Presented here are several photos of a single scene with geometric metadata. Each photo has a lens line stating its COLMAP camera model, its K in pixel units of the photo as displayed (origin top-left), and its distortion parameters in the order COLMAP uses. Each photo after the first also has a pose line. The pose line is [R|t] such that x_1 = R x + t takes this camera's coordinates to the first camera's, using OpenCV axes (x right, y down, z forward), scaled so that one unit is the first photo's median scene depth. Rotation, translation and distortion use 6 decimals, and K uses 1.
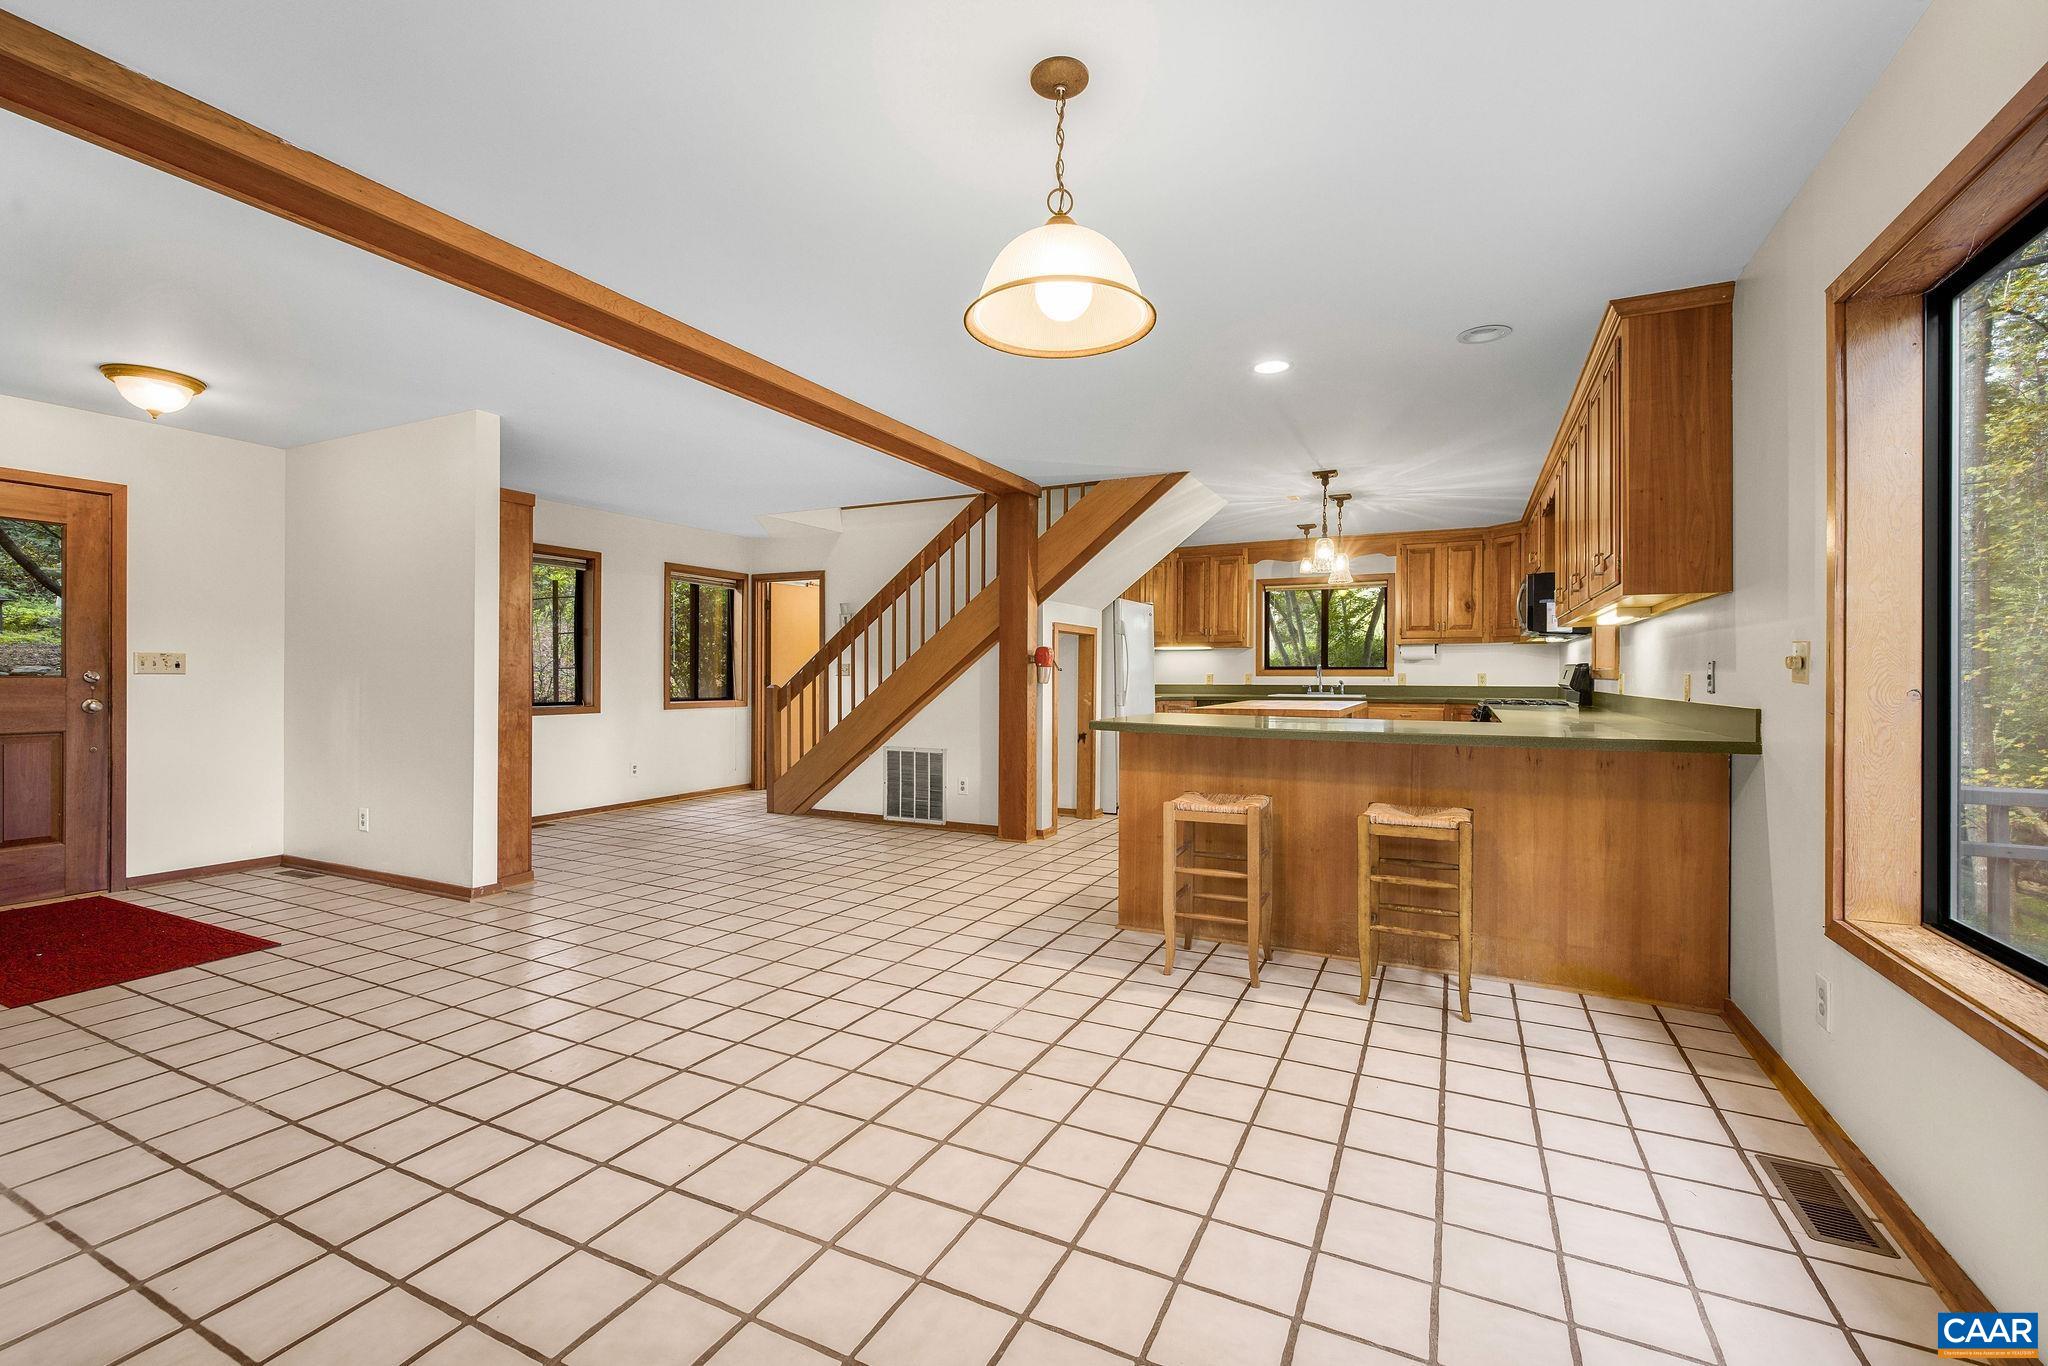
lens RADIAL K [[866.8, 0, 1027.5], [0, 866.8, 675.4], [0, 0, 1]] dist [0.003159, 0.000554]
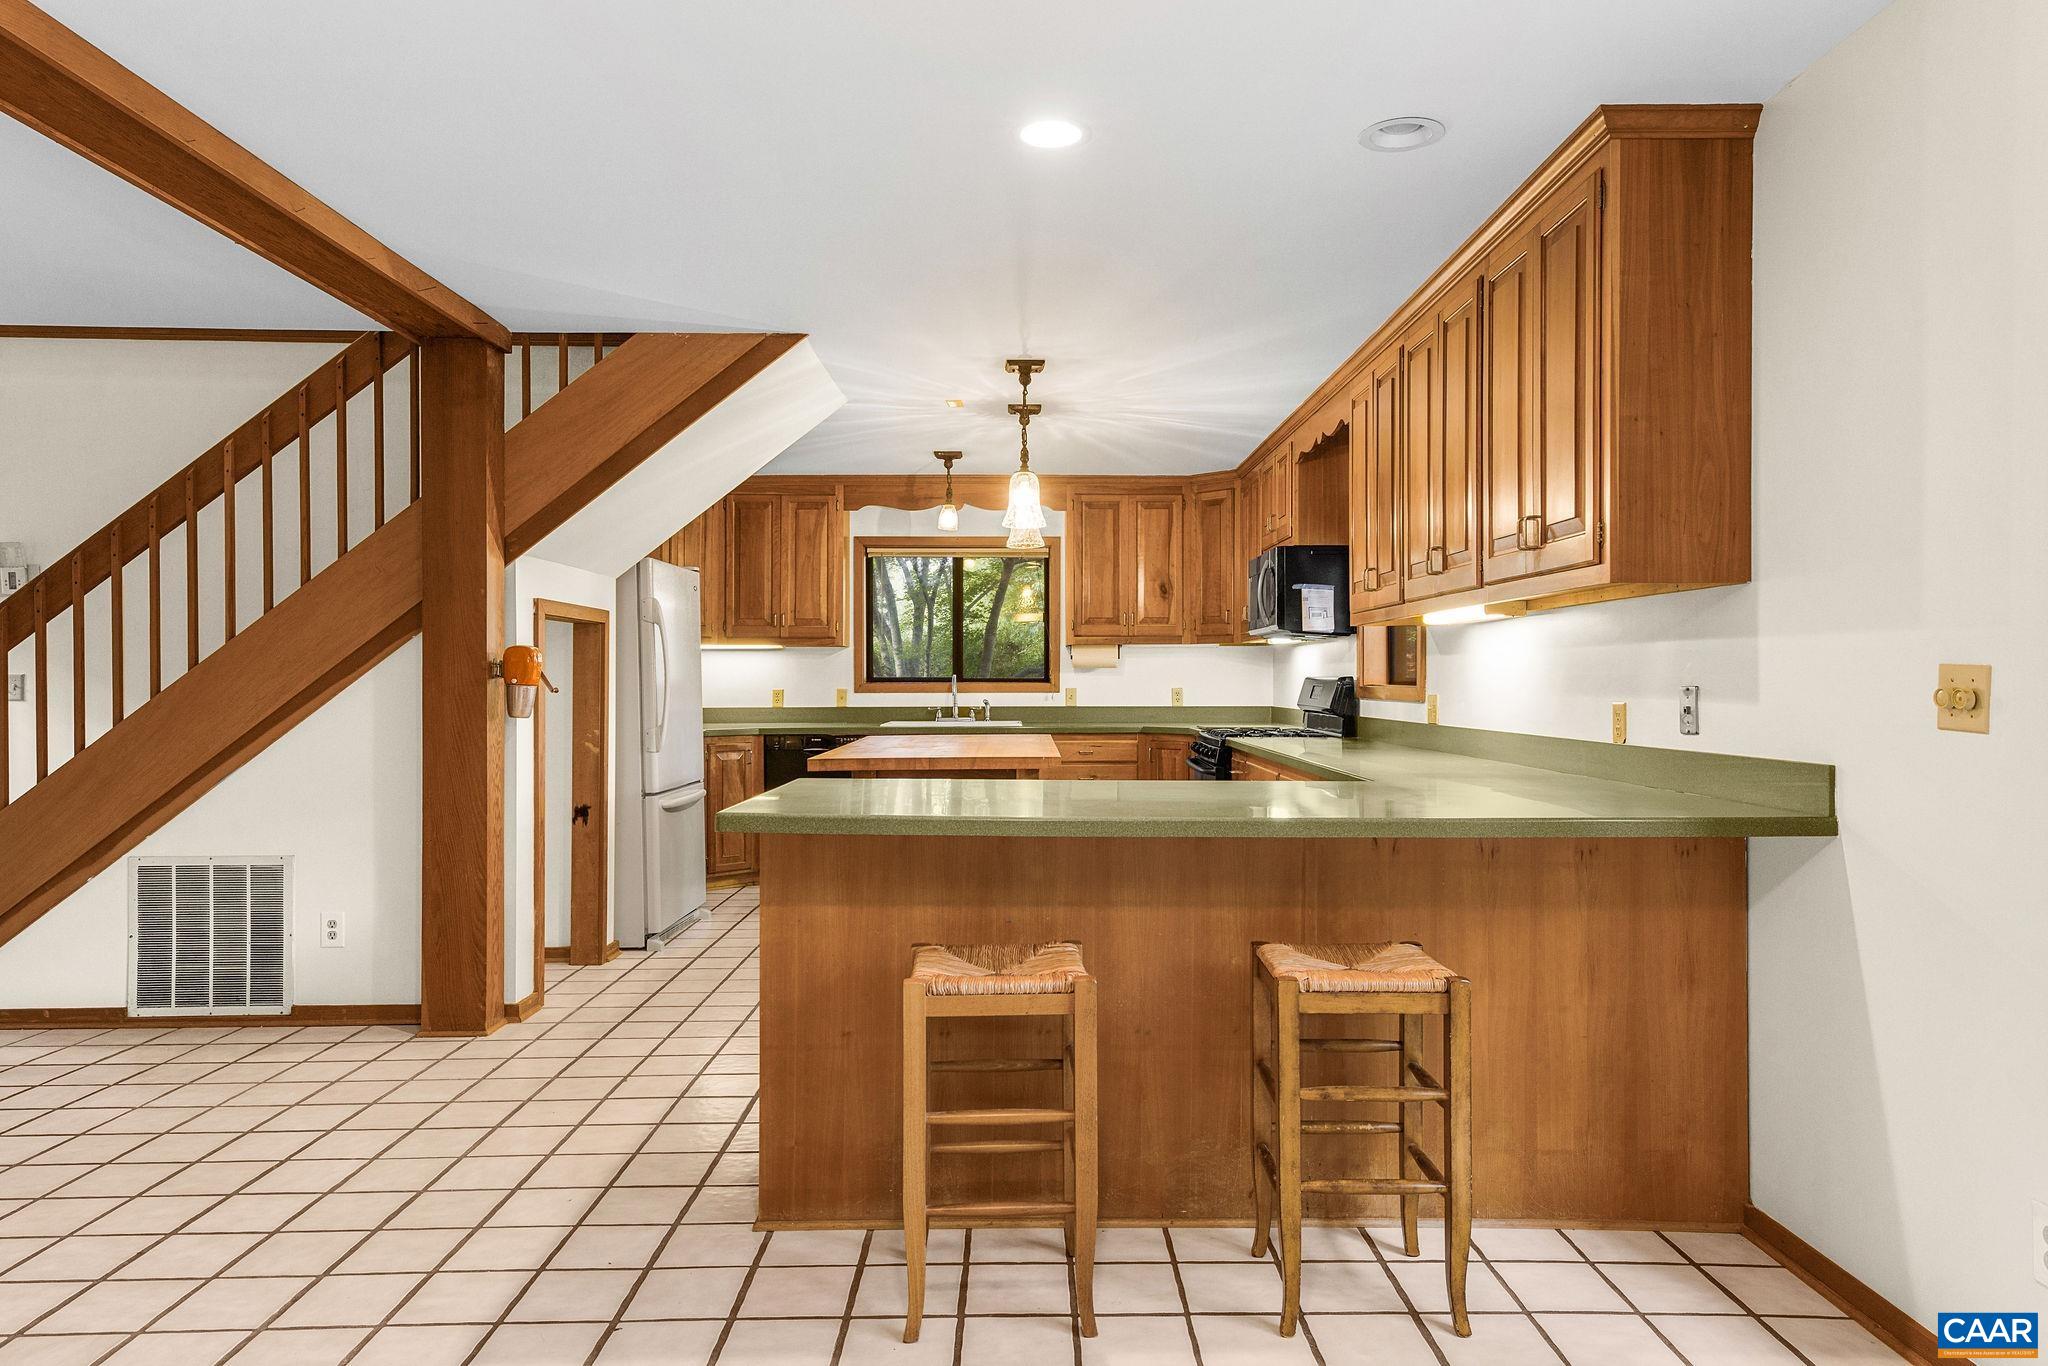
lens RADIAL K [[1290.3, 0, 1038.7], [0, 1290.3, 685.7], [0, 0, 1]] dist [0.031120, 0.000349]
pose [[0.891270, -0.005227, 0.453443, -0.051887], [0.003547, 0.999983, 0.004557, -0.011250], [-0.453460, -0.002453, 0.891273, 0.166136]]
